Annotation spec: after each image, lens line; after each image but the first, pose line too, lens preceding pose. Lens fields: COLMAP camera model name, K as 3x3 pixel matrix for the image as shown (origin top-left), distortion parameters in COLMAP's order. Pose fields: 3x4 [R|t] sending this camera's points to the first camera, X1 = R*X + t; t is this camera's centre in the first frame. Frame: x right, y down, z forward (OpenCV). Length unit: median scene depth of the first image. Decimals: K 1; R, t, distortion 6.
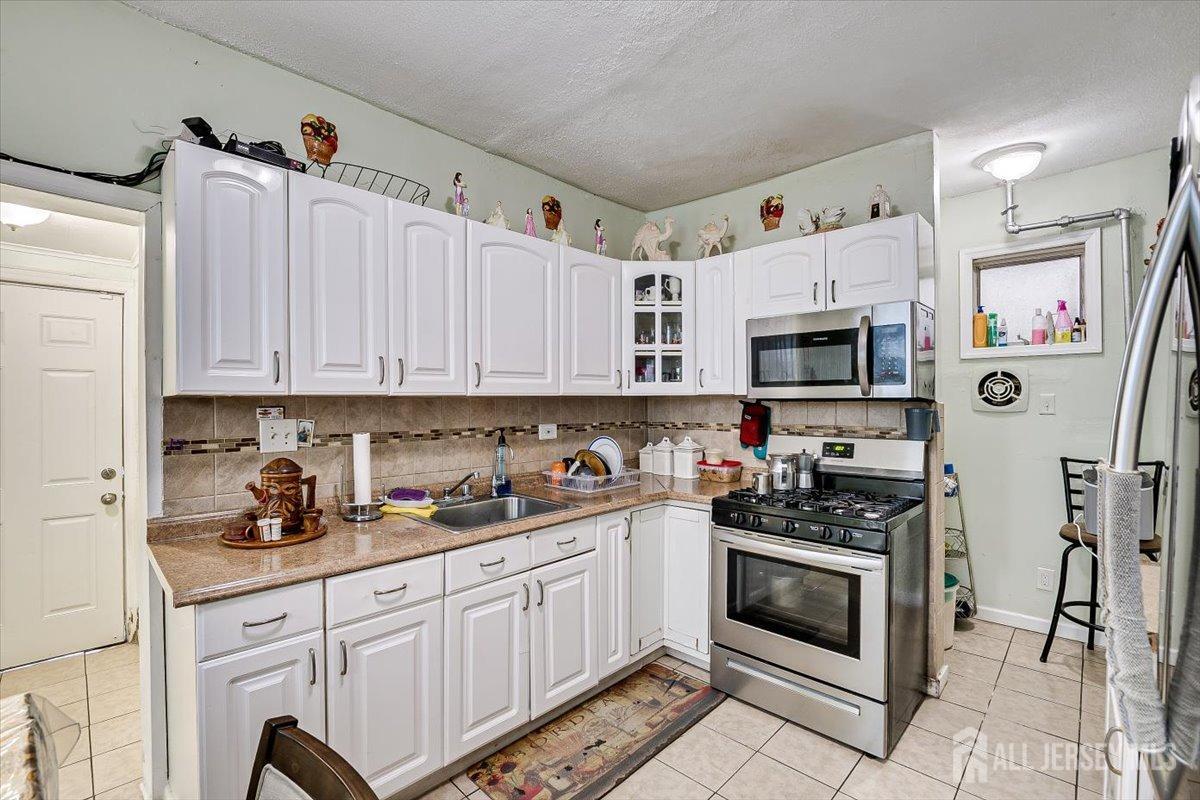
lens RADIAL K [[525.5, 0, 595.3], [0, 525.5, 404.1], [0, 0, 1]] dist [-0.022269, 0.000215]
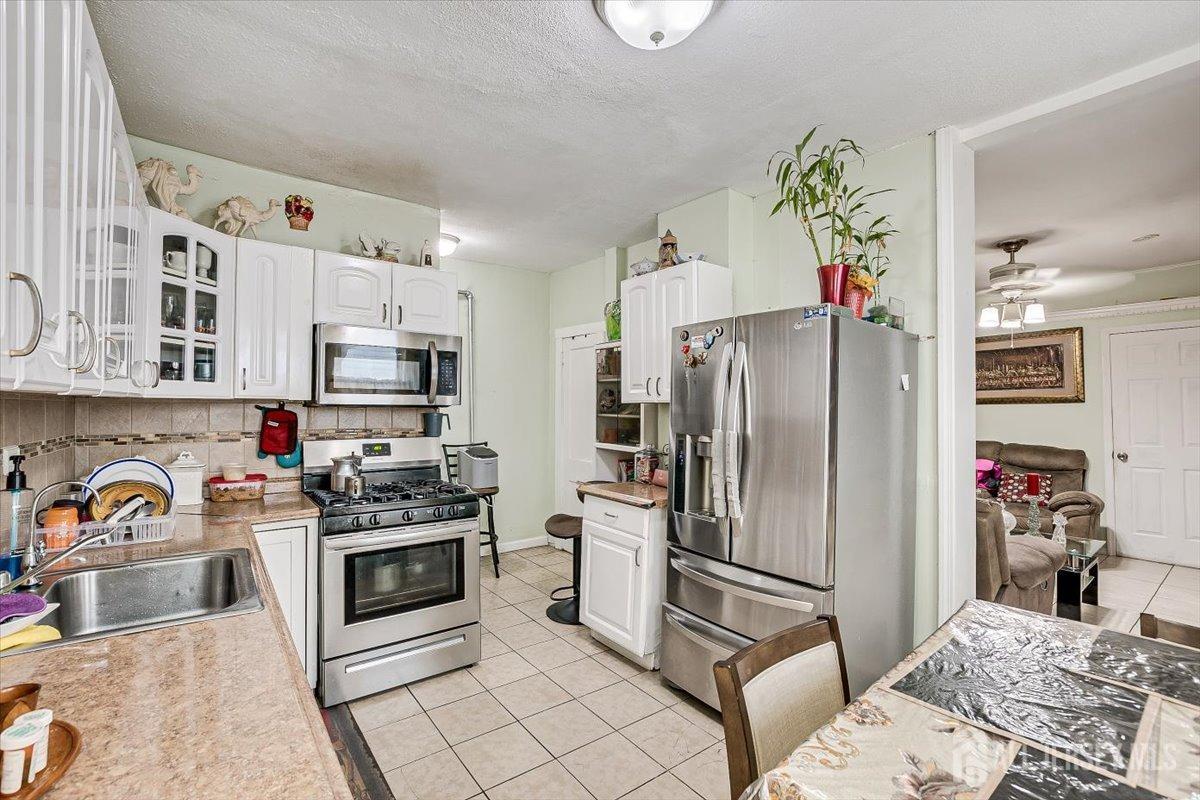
lens RADIAL K [[525.5, 0, 600.0], [0, 525.5, 403.2], [0, 0, 1]] dist [-0.022269, 0.000215]
pose [[0.143294, 0.009361, 0.989636, -0.645834], [-0.004066, 0.999952, -0.008870, -0.006449], [-0.989672, -0.002753, 0.143326, 0.371041]]
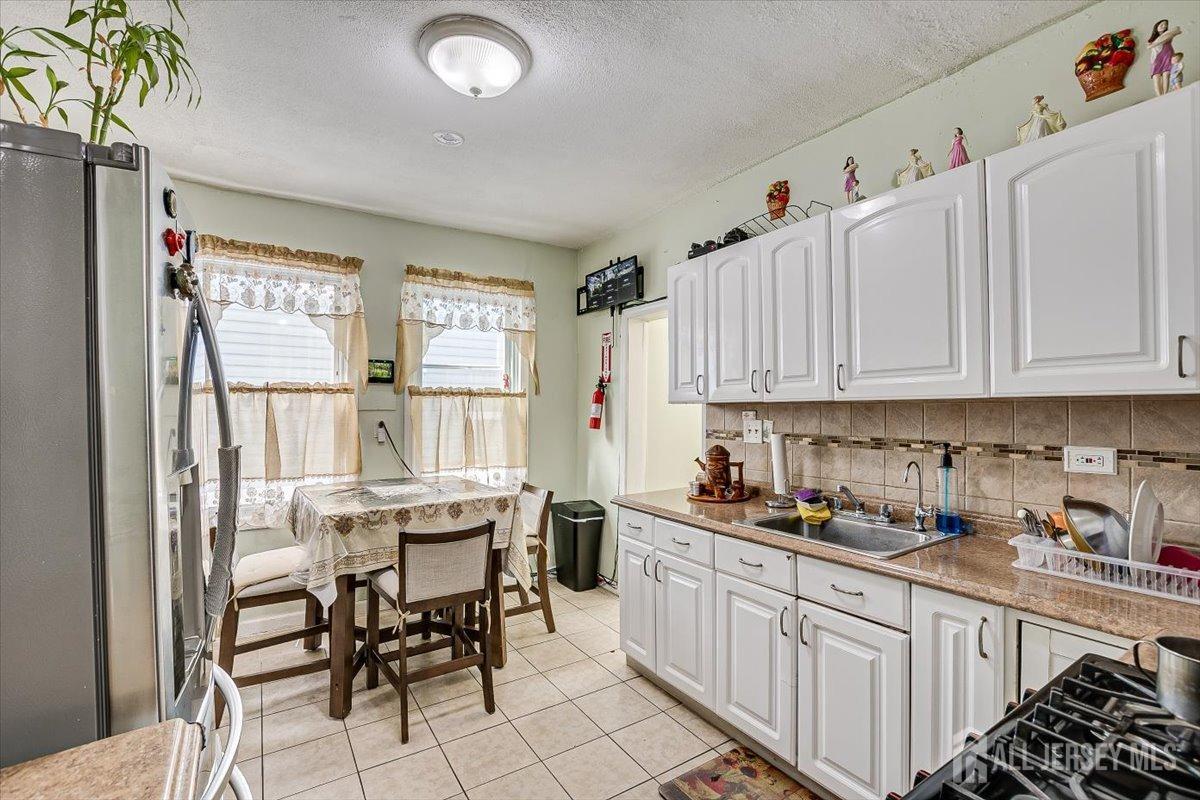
lens RADIAL K [[525.5, 0, 588.0], [0, 525.5, 402.5], [0, 0, 1]] dist [-0.022269, 0.000215]
pose [[-0.239437, -0.008157, -0.970878, 0.686711], [-0.003210, 0.999966, -0.007610, -0.003985], [0.970906, 0.001294, -0.239455, 0.727127]]
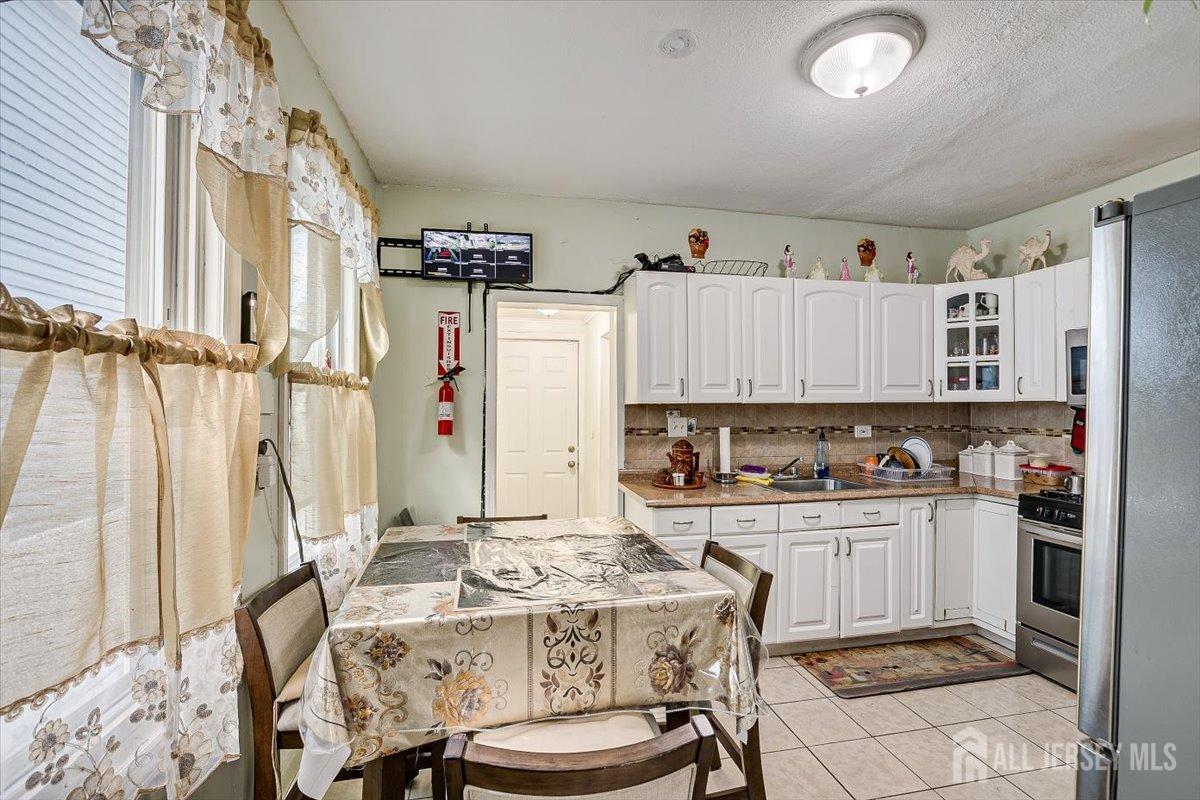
lens RADIAL K [[525.5, 0, 594.1], [0, 525.5, 402.8], [0, 0, 1]] dist [-0.022269, 0.000215]
pose [[0.820399, -0.000325, -0.571792, 0.109986], [-0.004393, 0.999967, -0.006873, -0.004132], [0.571775, 0.008151, 0.820370, -0.431976]]
